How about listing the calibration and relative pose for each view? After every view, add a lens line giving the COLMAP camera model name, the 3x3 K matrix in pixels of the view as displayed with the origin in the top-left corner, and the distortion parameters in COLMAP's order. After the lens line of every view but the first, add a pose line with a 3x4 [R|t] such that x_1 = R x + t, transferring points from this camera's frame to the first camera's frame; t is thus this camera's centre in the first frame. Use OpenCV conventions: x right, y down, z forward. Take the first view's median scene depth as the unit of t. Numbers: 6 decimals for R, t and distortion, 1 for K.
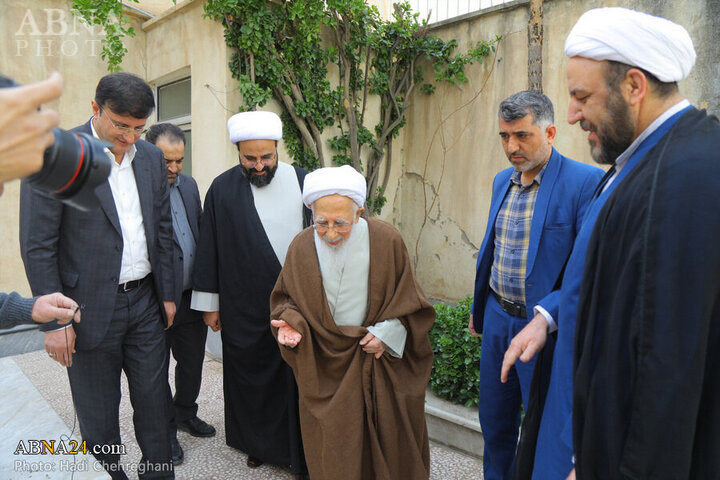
lens RADIAL K [[479.1, 0, 351.9], [0, 479.1, 252.9], [0, 0, 1]] dist [-0.087492, 0.002430]
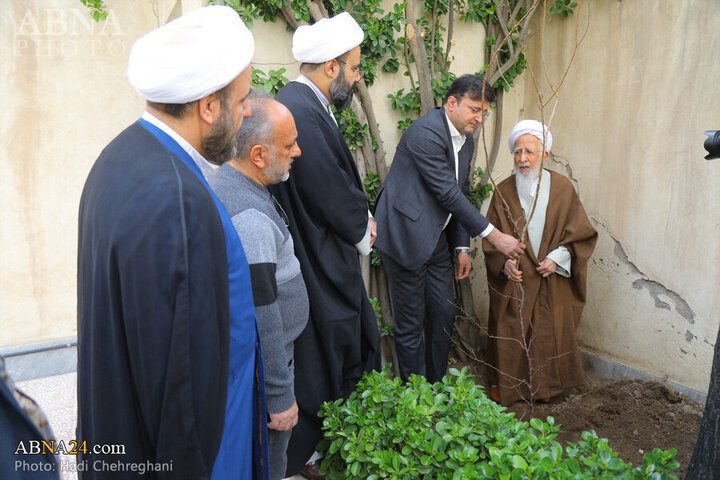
lens RADIAL K [[487.5, 0, 357.4], [0, 487.5, 249.6], [0, 0, 1]] dist [-0.120954, 0.062621]
pose [[0.956217, 0.032599, -0.290839, 0.093592], [-0.021314, 0.998895, 0.041887, -0.053401], [0.291883, -0.033855, 0.955855, 0.336400]]
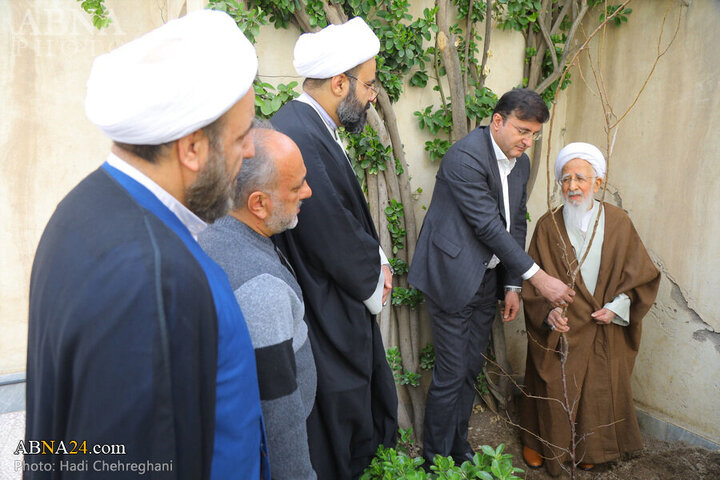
lens RADIAL K [[489.2, 0, 350.1], [0, 489.2, 251.4], [0, 0, 1]] dist [-0.126664, 0.065505]
pose [[0.938313, 0.051052, -0.341998, 0.072567], [-0.043967, 0.998628, 0.028441, -0.079948], [0.342981, -0.011650, 0.939270, 0.401182]]
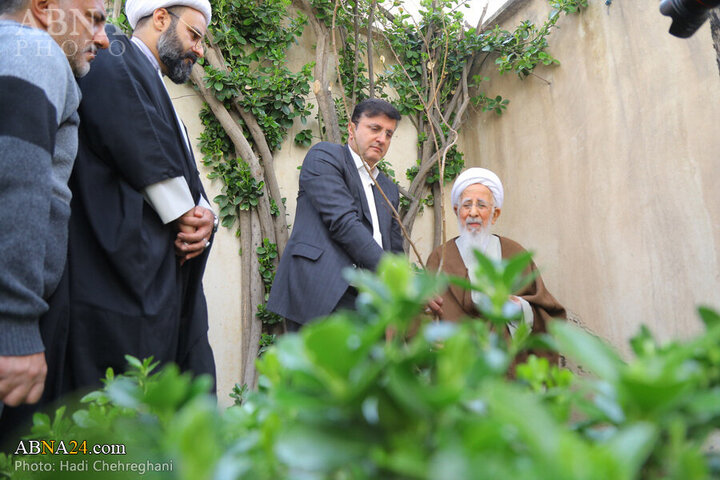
lens RADIAL K [[479.1, 0, 351.9], [0, 479.1, 252.9], [0, 0, 1]] dist [-0.087492, 0.002430]
pose [[0.952696, -0.078044, -0.293735, 0.150648], [-0.054802, 0.906516, -0.418599, 0.076867], [0.298944, 0.414895, 0.859357, 0.525386]]
